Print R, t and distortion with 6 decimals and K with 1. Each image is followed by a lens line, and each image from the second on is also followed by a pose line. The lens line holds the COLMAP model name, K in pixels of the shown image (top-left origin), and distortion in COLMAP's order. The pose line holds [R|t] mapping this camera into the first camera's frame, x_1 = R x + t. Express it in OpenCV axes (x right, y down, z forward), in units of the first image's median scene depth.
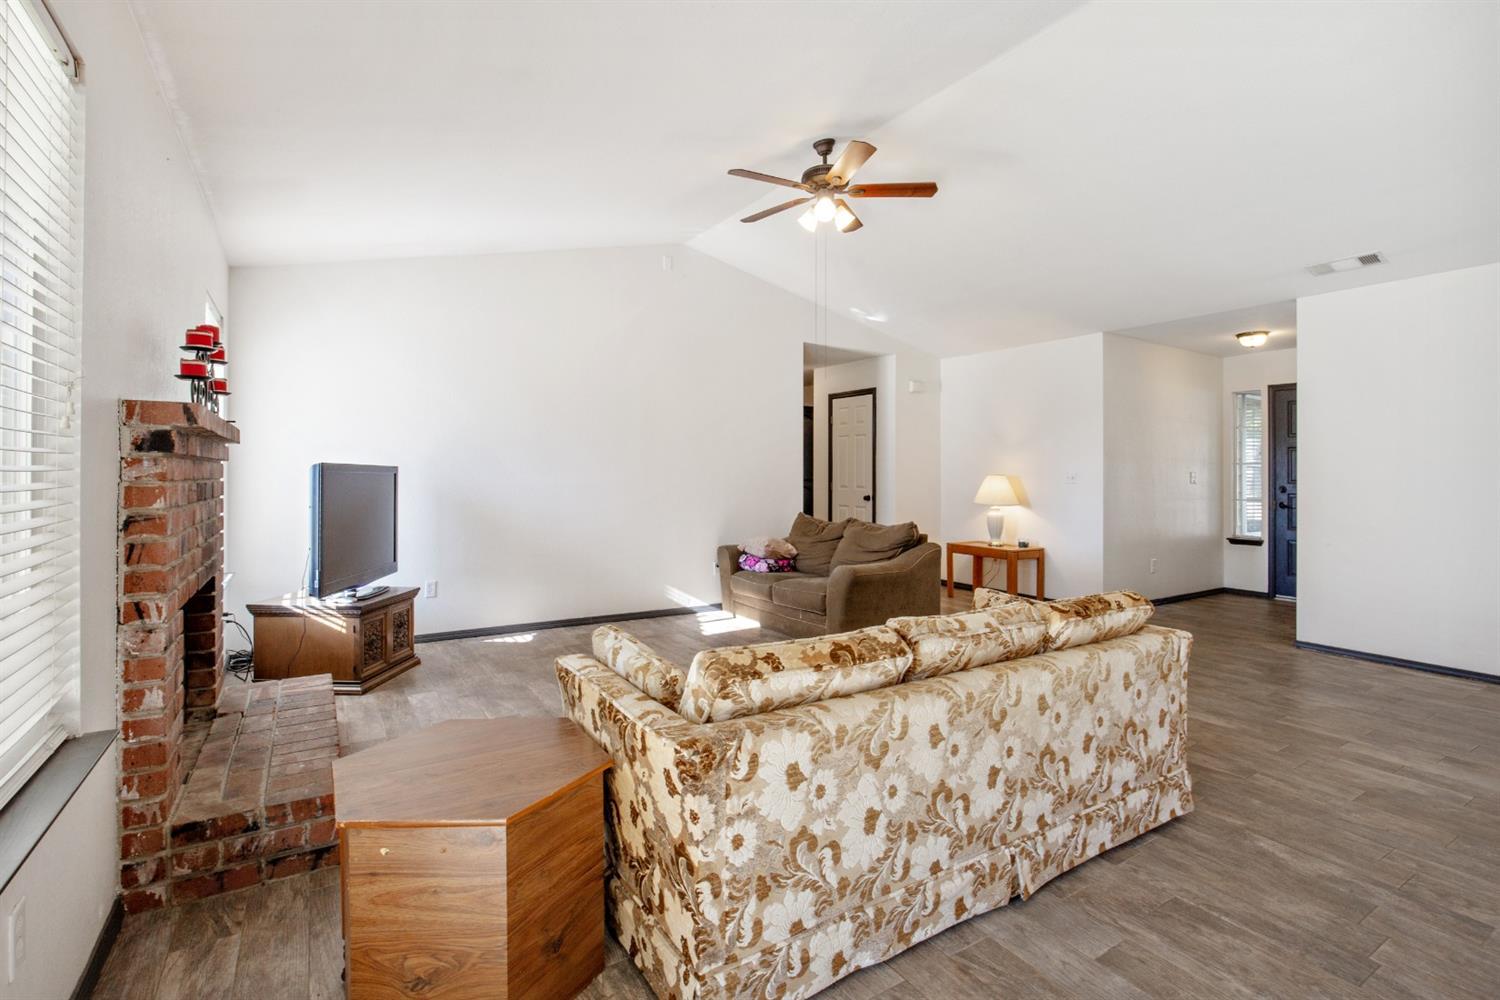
lens RADIAL K [[789.2, 0, 748.3], [0, 789.2, 443.1], [0, 0, 1]] dist [-0.004462, 0.000573]
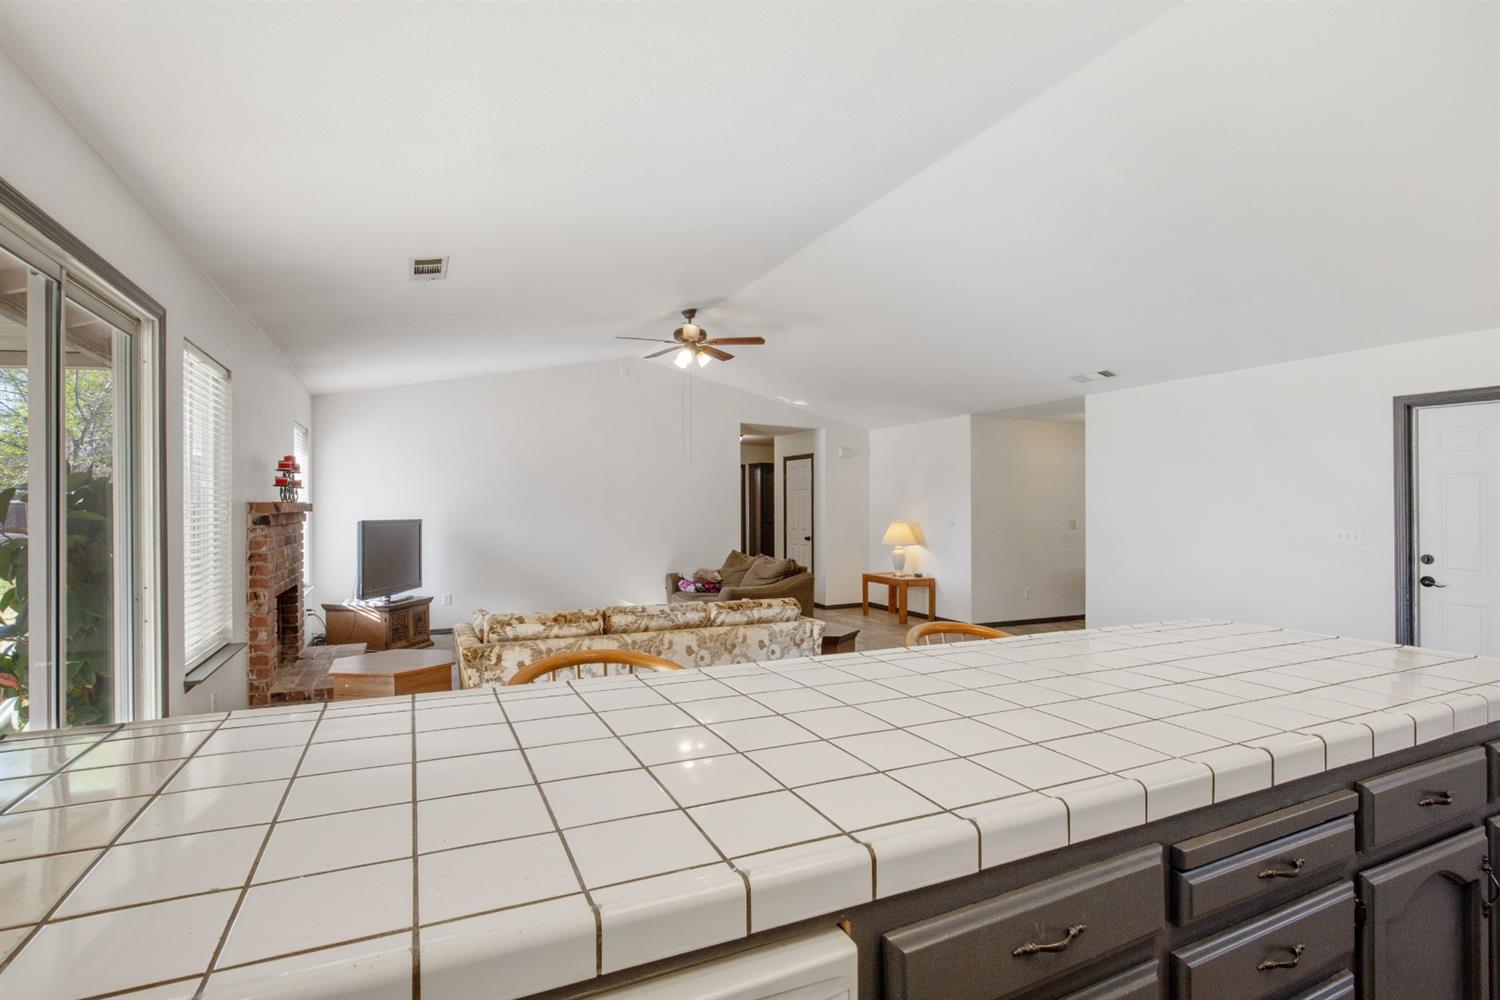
lens RADIAL K [[694.8, 0, 750.0], [0, 694.8, 500.0], [0, 0, 1]] dist [-0.000816, -0.000521]
pose [[0.998800, 0.005789, -0.048640, 0.356129], [-0.004761, 0.999764, 0.021217, -0.053582], [0.048752, -0.020960, 0.998591, -0.441639]]
